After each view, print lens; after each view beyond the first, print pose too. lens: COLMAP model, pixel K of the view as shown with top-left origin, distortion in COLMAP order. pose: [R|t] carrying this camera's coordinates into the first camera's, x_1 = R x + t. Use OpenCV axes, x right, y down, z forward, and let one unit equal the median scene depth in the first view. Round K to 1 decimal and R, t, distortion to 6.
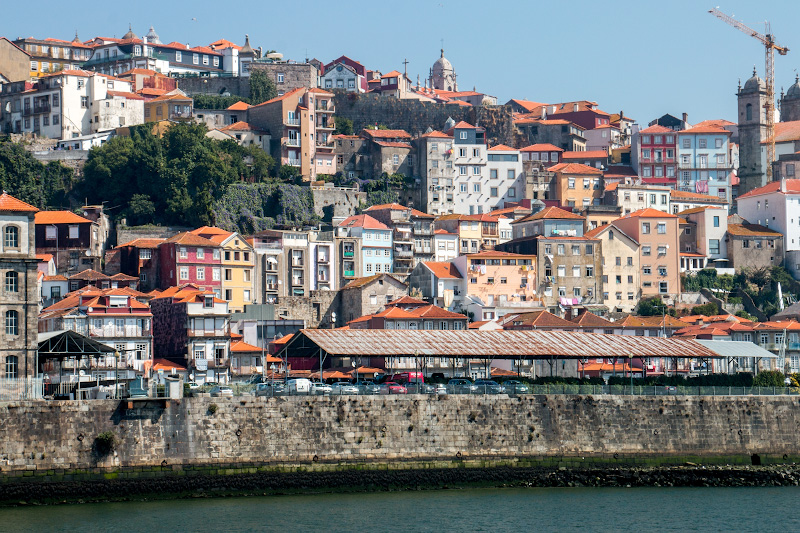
lens RADIAL K [[2505.7, 0, 400.7], [0, 2505.7, 268.5], [0, 0, 1]] dist [0.678495, 0.000000]
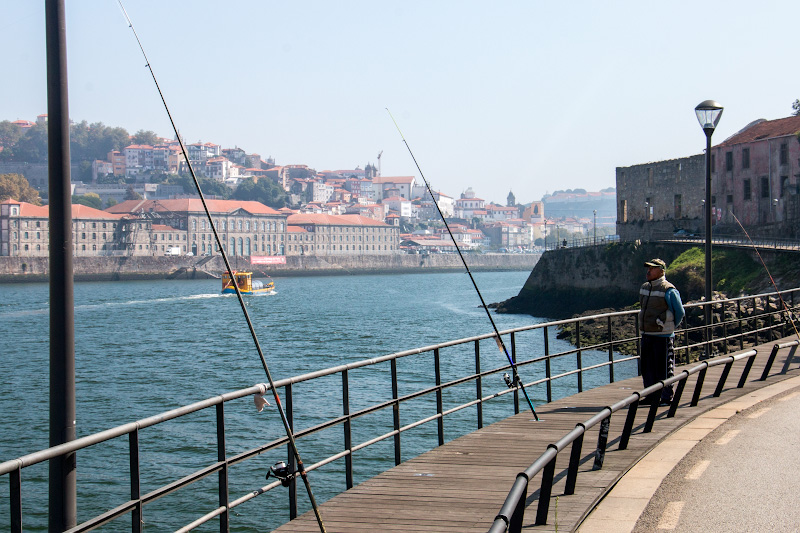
lens RADIAL K [[1406.0, 0, 396.0], [0, 1406.0, 268.0], [0, 0, 1]] dist [0.168963, 0.000000]
pose [[0.878027, 0.006325, 0.478570, -0.853340], [-0.035046, 0.998078, 0.051108, -0.036413], [-0.477327, -0.061646, 0.876561, -0.833324]]
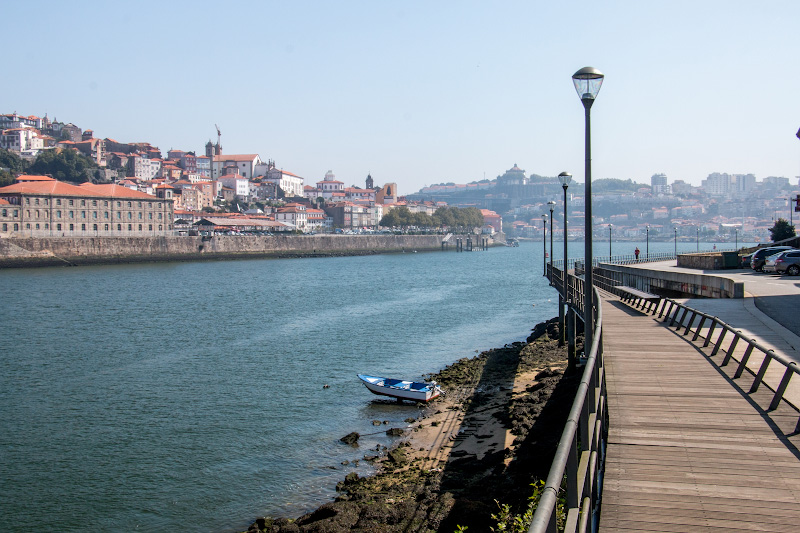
lens RADIAL K [[944.8, 0, 396.7], [0, 944.8, 264.1], [0, 0, 1]] dist [0.042075, 0.000000]
pose [[0.847791, -0.005325, 0.530303, -0.361063], [-0.038376, 0.996712, 0.071359, -0.013025], [-0.528940, -0.080848, 0.844799, -0.246893]]
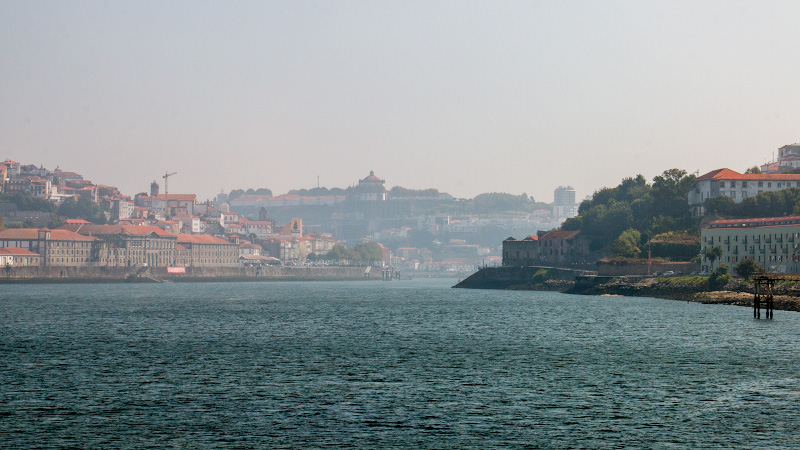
lens RADIAL K [[2292.7, 0, 398.8], [0, 2292.7, 225.8], [0, 0, 1]] dist [0.677140, 0.000000]
pose [[0.739442, 0.034022, 0.672360, -2.161216], [-0.058167, 0.998216, 0.013460, -0.087687], [-0.670703, -0.049062, 0.740102, -2.056162]]
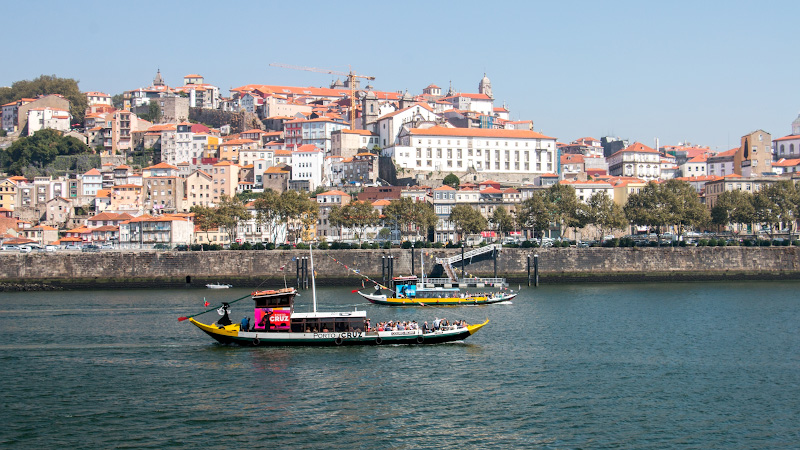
lens RADIAL K [[1295.7, 0, 397.8], [0, 1295.7, 227.5], [0, 0, 1]] dist [0.122876, 0.000000]
pose [[0.855257, -0.005290, -0.518177, 0.762291], [0.024199, 0.999265, 0.029740, 0.002534], [0.517639, -0.037975, 0.854756, 0.152310]]
